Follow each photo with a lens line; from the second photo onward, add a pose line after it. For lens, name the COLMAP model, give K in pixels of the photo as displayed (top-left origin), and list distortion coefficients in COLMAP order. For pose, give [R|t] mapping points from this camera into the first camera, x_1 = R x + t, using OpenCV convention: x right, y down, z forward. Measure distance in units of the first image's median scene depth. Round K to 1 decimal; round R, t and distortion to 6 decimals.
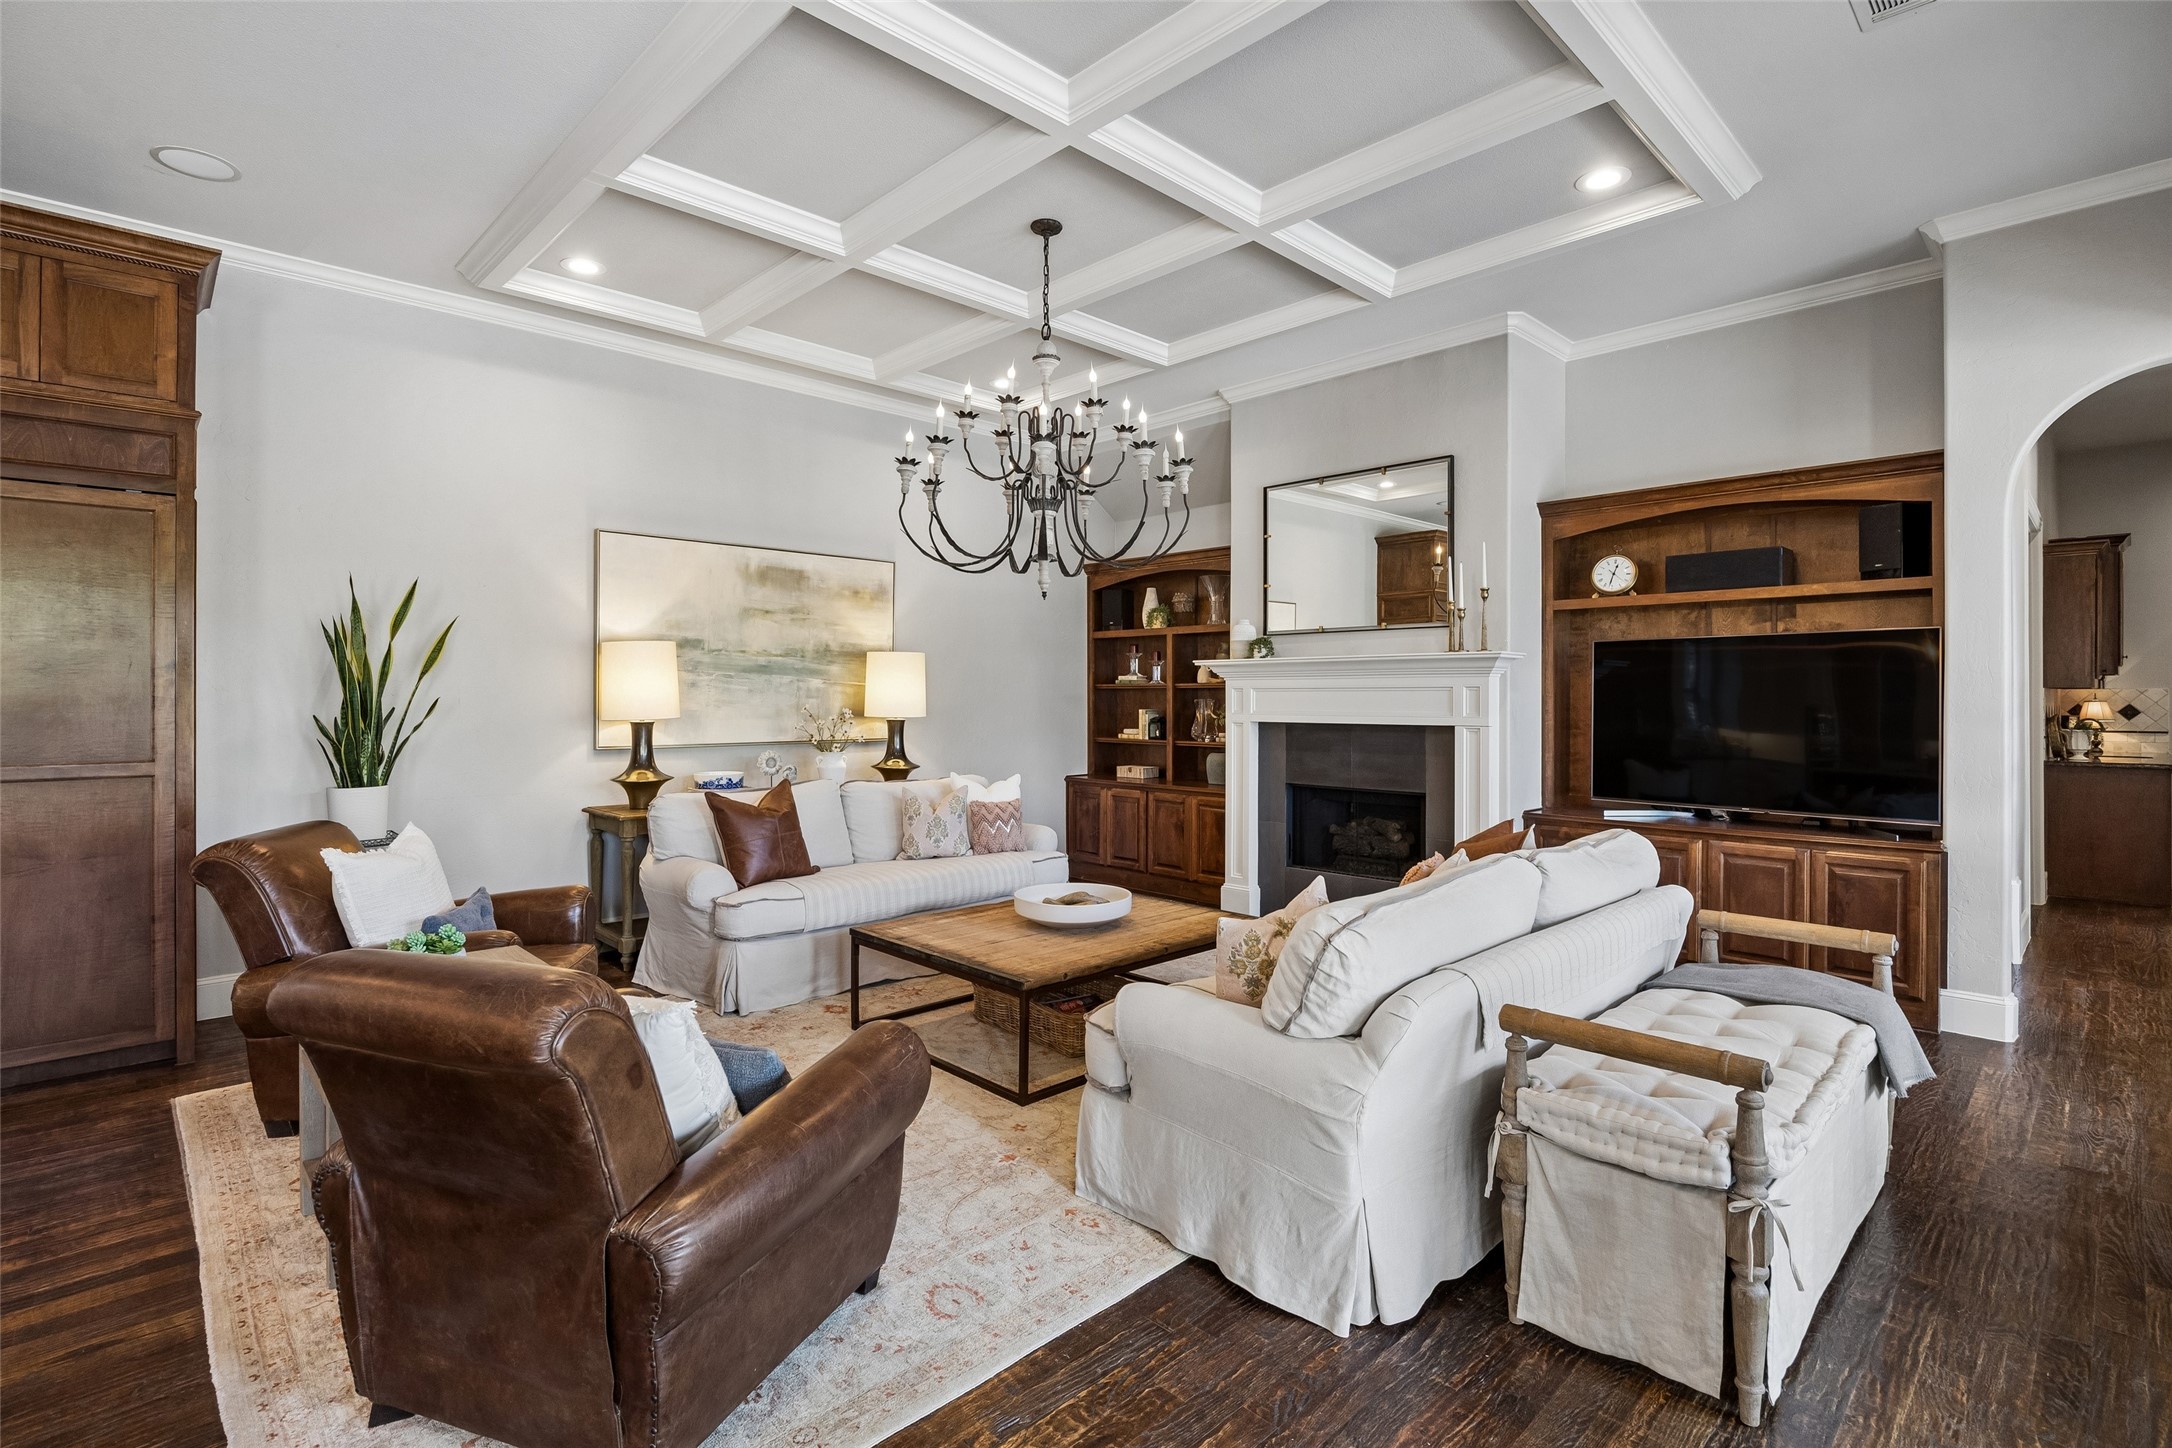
lens RADIAL K [[1024.8, 0, 1106.8], [0, 1024.8, 705.5], [0, 0, 1]] dist [-0.019929, 0.000029]
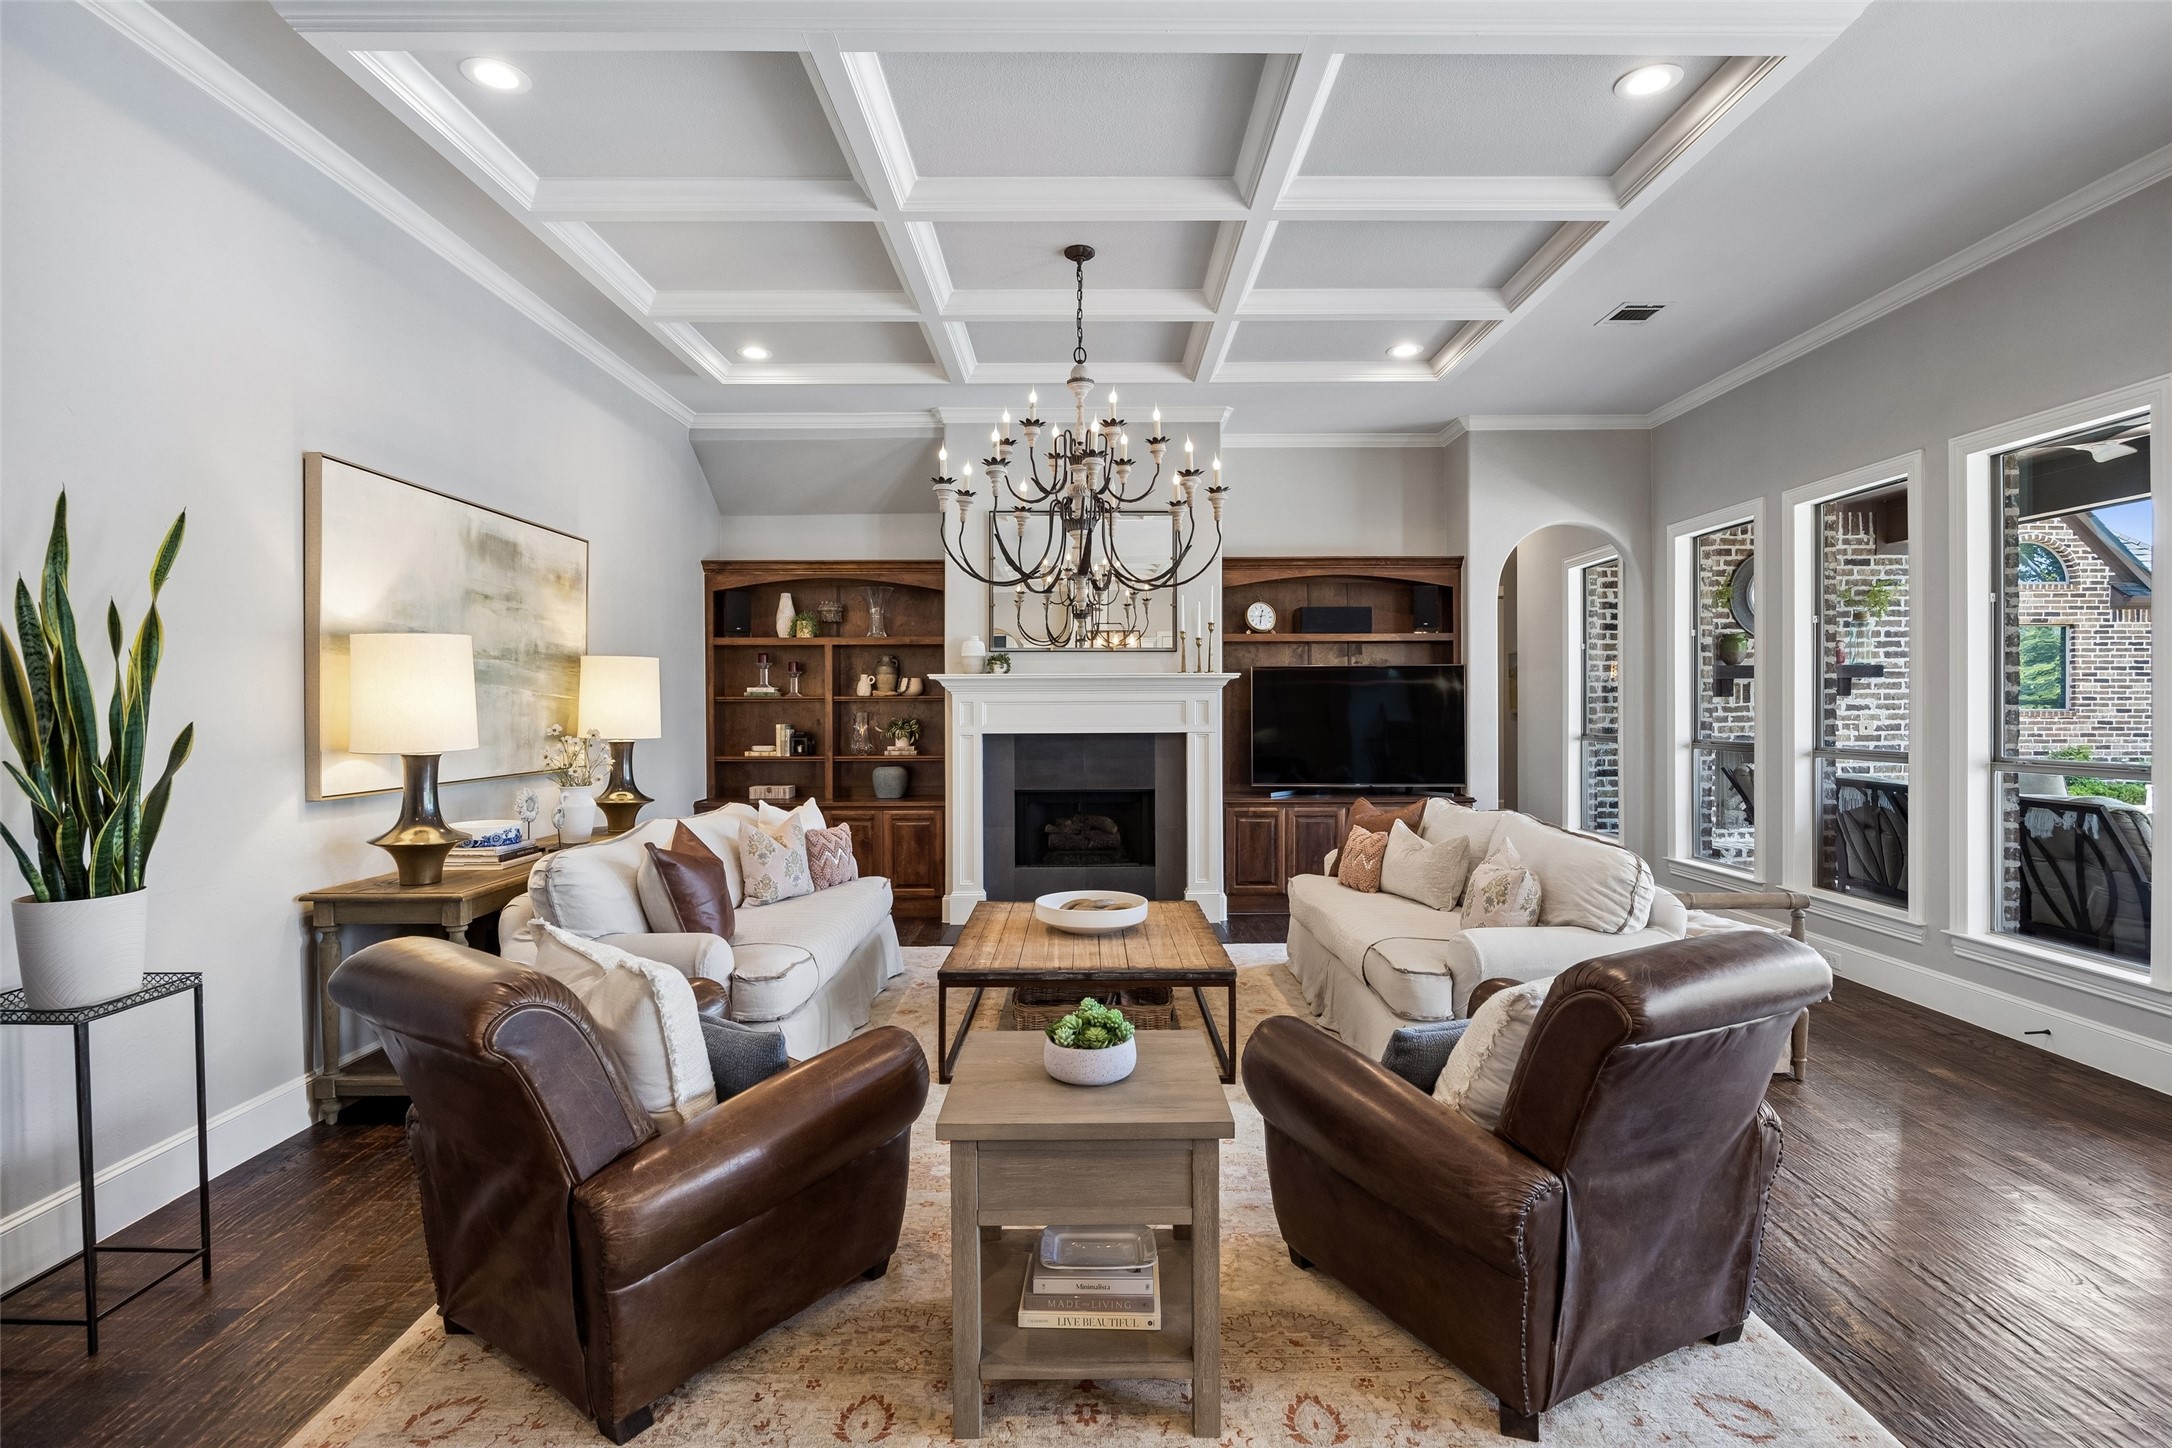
lens RADIAL K [[1024.8, 0, 1107.3], [0, 1024.8, 717.3], [0, 0, 1]] dist [-0.019929, 0.000029]
pose [[0.696821, -0.011561, 0.717152, -0.549613], [0.010302, 0.999928, 0.006110, -0.006594], [-0.717171, 0.003131, 0.696890, 0.188802]]
